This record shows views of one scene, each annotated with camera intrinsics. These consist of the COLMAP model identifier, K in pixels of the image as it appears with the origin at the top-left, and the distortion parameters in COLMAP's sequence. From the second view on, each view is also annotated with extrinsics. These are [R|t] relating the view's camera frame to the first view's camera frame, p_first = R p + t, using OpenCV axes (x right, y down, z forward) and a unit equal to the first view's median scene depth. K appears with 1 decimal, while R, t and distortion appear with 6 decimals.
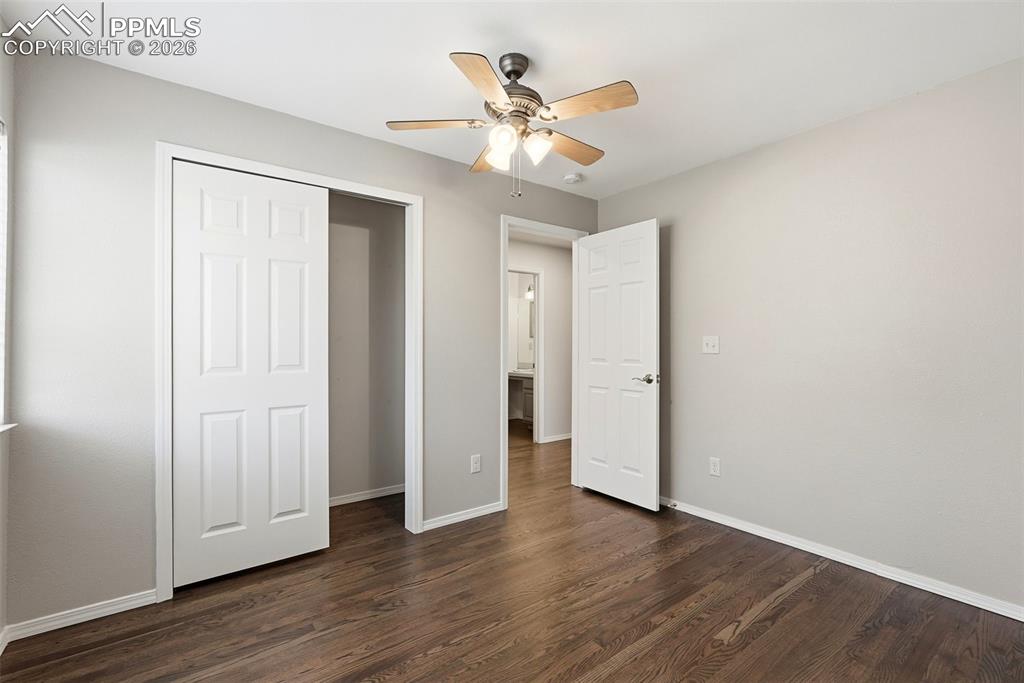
lens RADIAL K [[456.1, 0, 512.2], [0, 456.1, 342.1], [0, 0, 1]] dist [-0.010461, 0.002453]
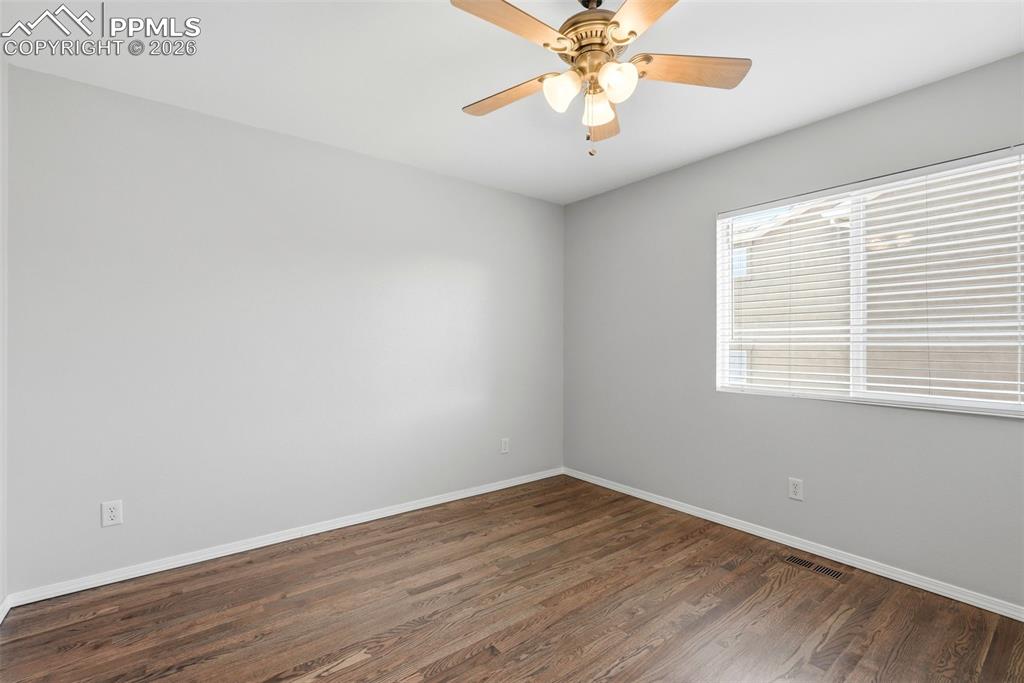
lens RADIAL K [[456.1, 0, 511.2], [0, 456.1, 341.9], [0, 0, 1]] dist [-0.010461, 0.002453]
pose [[-0.999890, -0.002450, -0.014621, 0.175047], [-0.002430, 0.999996, -0.001396, 0.005997], [0.014625, -0.001361, -0.999892, 1.993426]]
